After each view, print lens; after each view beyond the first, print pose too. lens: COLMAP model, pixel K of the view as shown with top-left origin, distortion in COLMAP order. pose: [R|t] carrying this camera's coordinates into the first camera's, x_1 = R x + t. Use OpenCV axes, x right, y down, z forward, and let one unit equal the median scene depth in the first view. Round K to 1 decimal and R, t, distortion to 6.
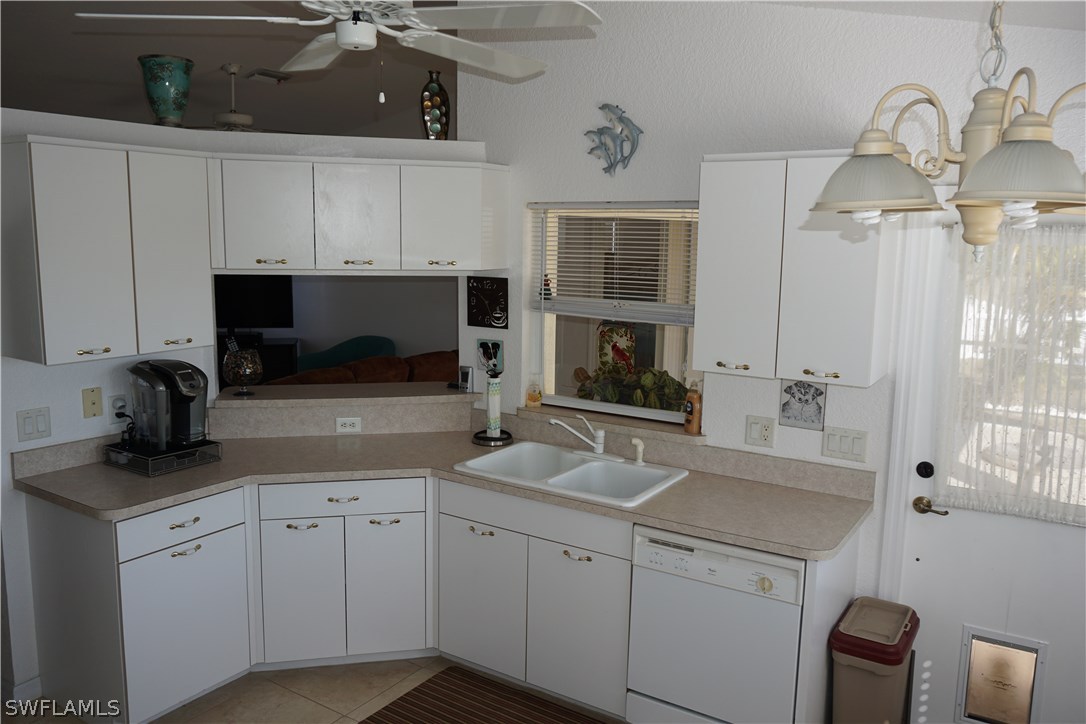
lens RADIAL K [[837.5, 0, 542.5], [0, 837.5, 362.5], [0, 0, 1]] dist [-0.029435, 0.010385]
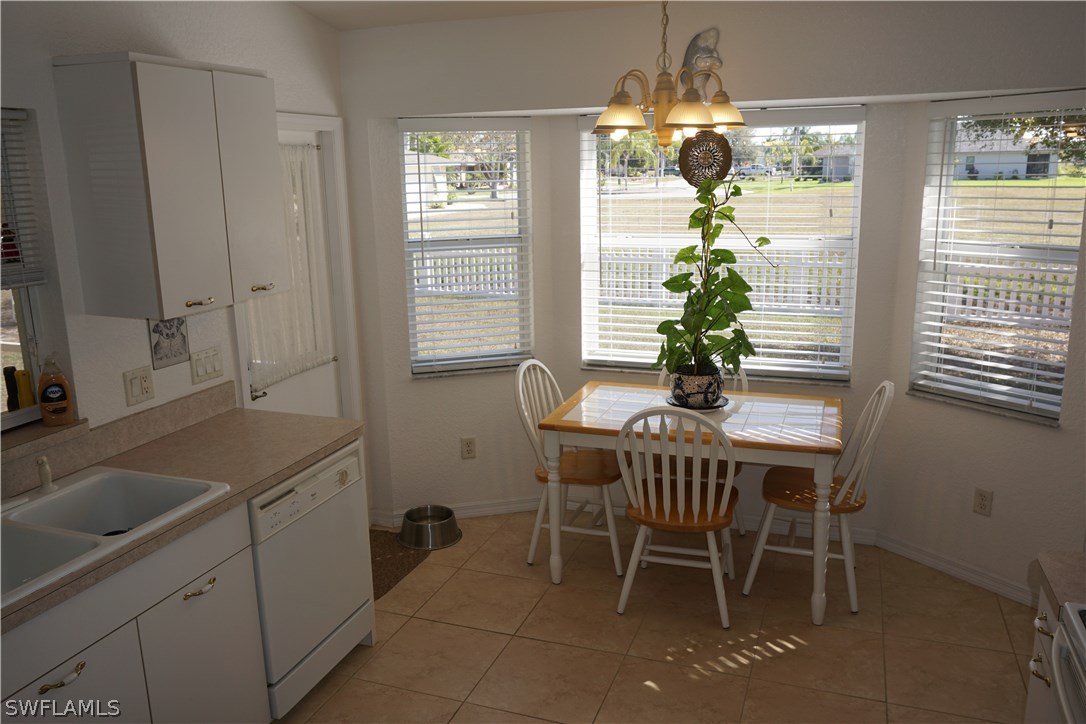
lens RADIAL K [[837.5, 0, 548.0], [0, 837.5, 359.6], [0, 0, 1]] dist [-0.029435, 0.010385]
pose [[-0.235735, -0.234359, 0.943136, -0.670526], [0.163006, 0.947202, 0.276113, -0.116629], [-0.958049, 0.218826, -0.185087, 0.773801]]
